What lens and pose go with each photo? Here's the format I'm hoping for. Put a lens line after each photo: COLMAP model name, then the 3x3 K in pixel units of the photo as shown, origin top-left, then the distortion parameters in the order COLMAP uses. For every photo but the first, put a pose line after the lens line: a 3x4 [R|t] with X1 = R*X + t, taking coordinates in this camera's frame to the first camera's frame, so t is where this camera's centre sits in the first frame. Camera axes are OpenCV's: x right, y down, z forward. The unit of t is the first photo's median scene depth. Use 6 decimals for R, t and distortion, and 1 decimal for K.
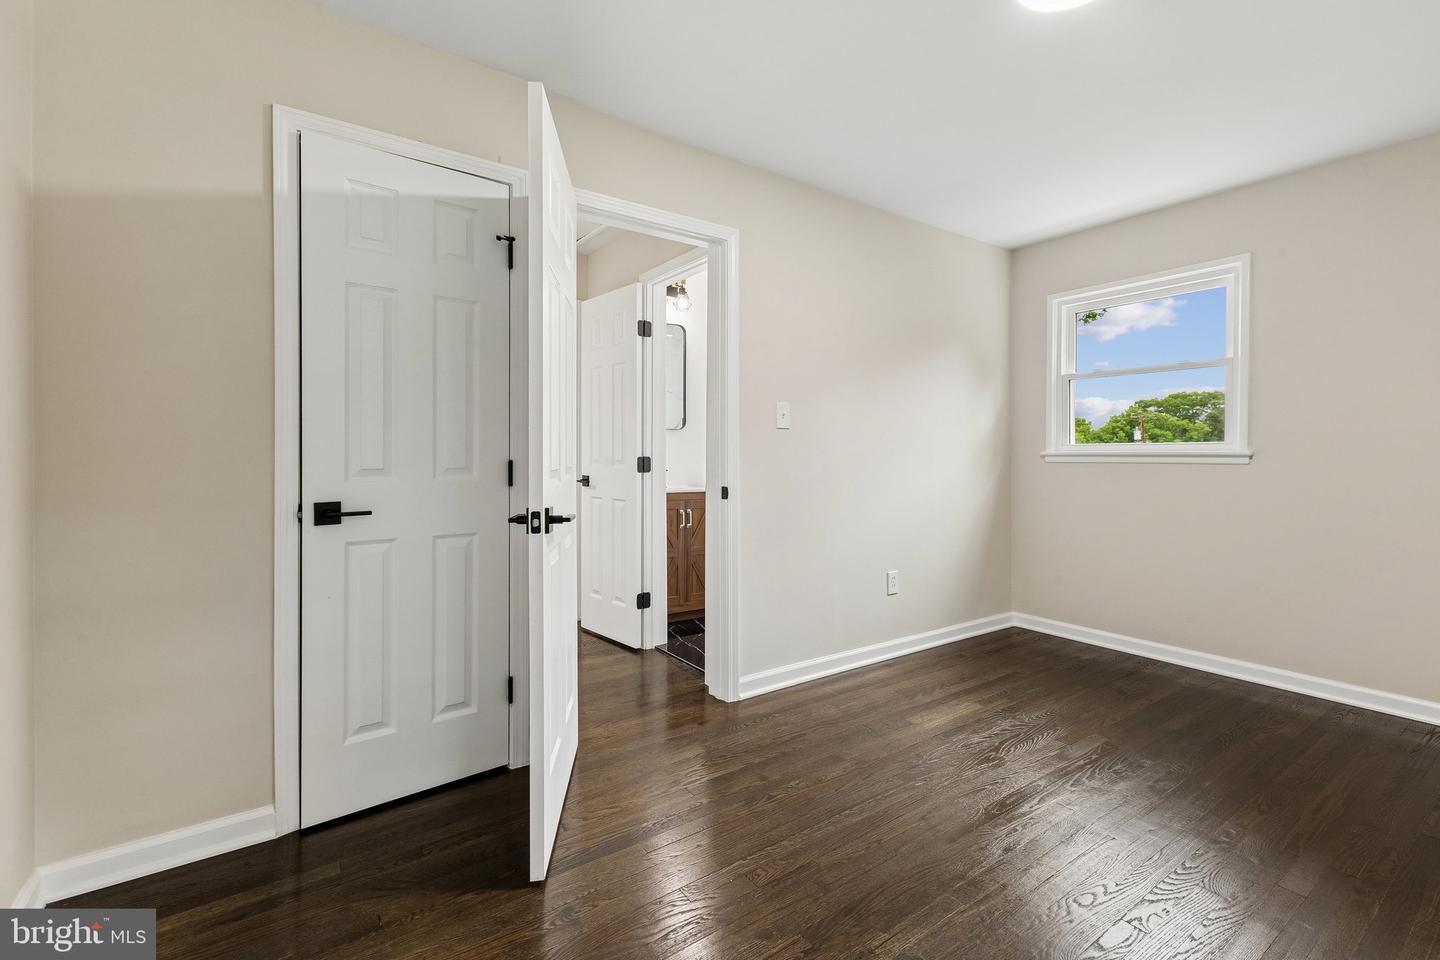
lens RADIAL K [[623.0, 0, 714.0], [0, 623.0, 473.8], [0, 0, 1]] dist [0.000614, -0.000002]
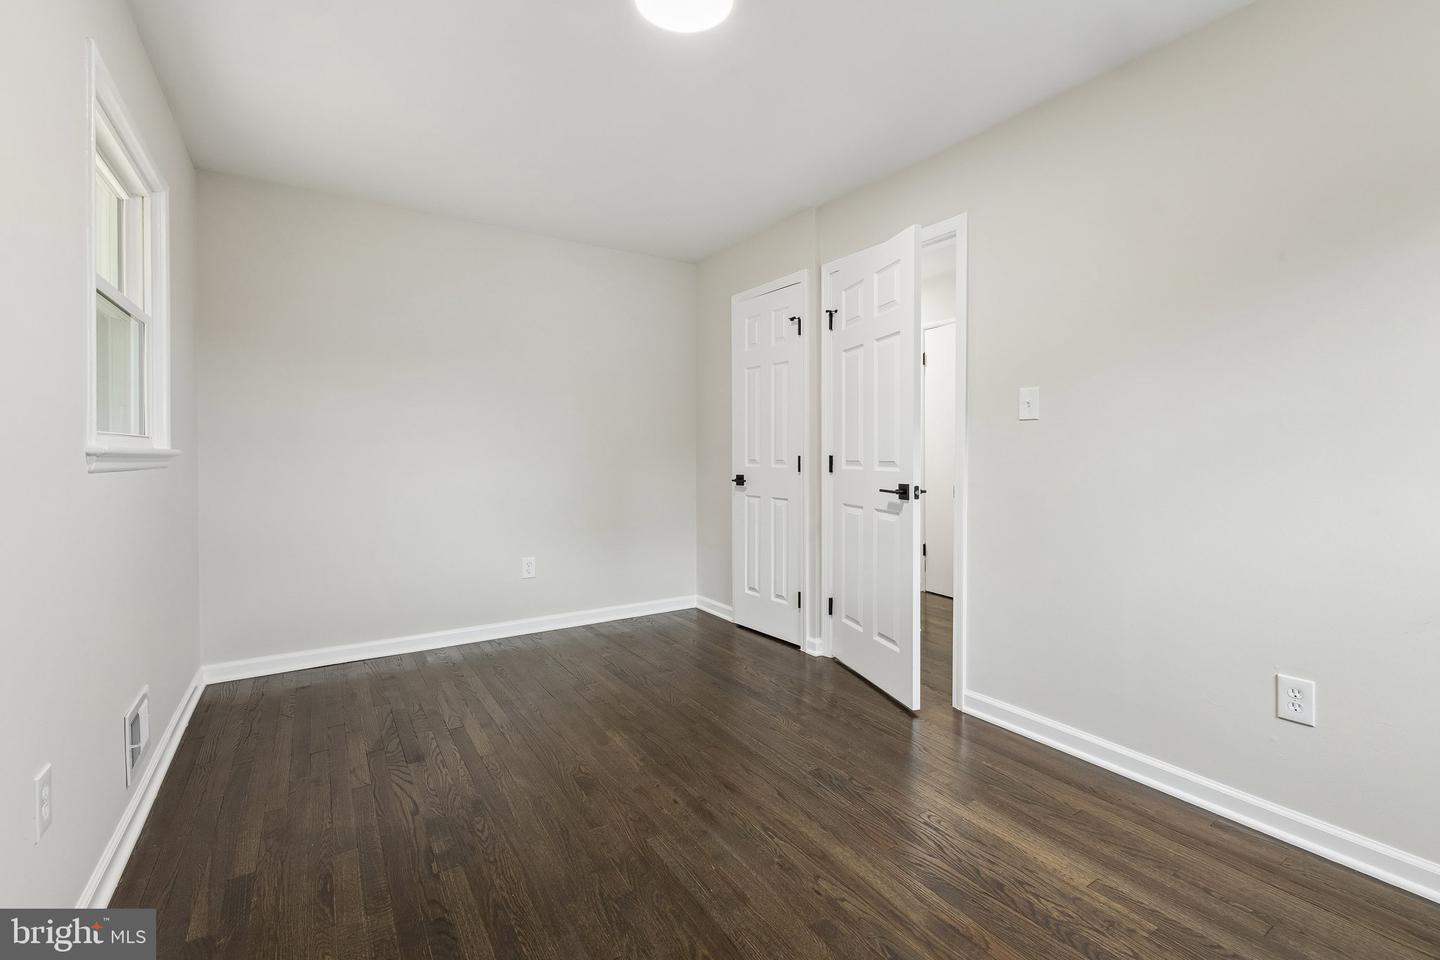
lens RADIAL K [[623.0, 0, 714.0], [0, 623.0, 473.8], [0, 0, 1]] dist [0.000614, -0.000002]
pose [[-0.033986, 0.038647, -0.998675, 1.260741], [-0.020305, 0.999019, 0.039352, -0.034703], [0.999216, 0.021615, -0.033168, 0.826635]]
